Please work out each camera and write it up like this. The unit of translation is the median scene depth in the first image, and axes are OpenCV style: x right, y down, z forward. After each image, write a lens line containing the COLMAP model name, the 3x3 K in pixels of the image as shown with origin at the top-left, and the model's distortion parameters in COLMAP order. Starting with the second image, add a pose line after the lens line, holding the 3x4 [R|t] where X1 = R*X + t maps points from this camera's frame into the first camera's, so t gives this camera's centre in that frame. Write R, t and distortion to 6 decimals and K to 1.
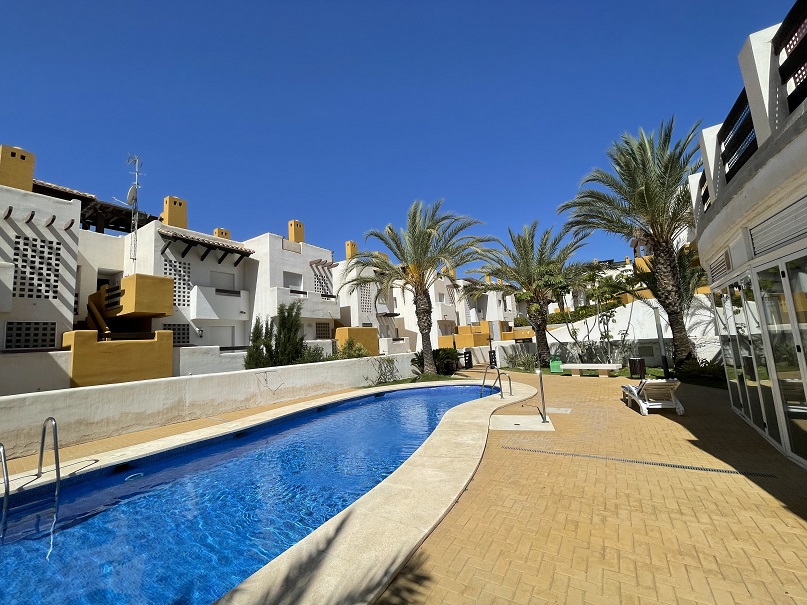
lens RADIAL K [[327.5, 0, 401.6], [0, 327.5, 299.9], [0, 0, 1]] dist [0.000690, -0.000620]
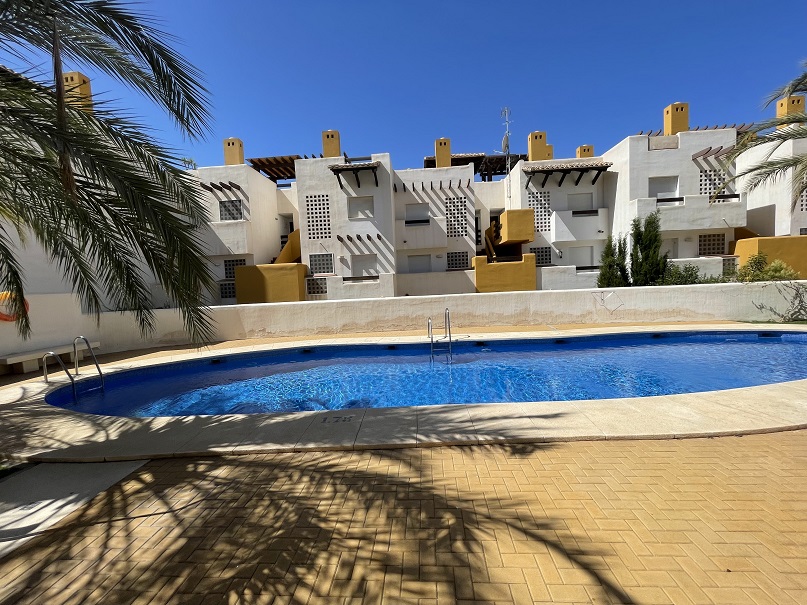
lens RADIAL K [[327.5, 0, 403.2], [0, 327.5, 301.3], [0, 0, 1]] dist [0.000690, -0.000620]
pose [[0.480118, 0.091954, -0.872371, 0.123087], [0.132575, 0.975461, 0.175784, -0.009851], [0.867128, -0.200052, 0.456145, -0.010129]]
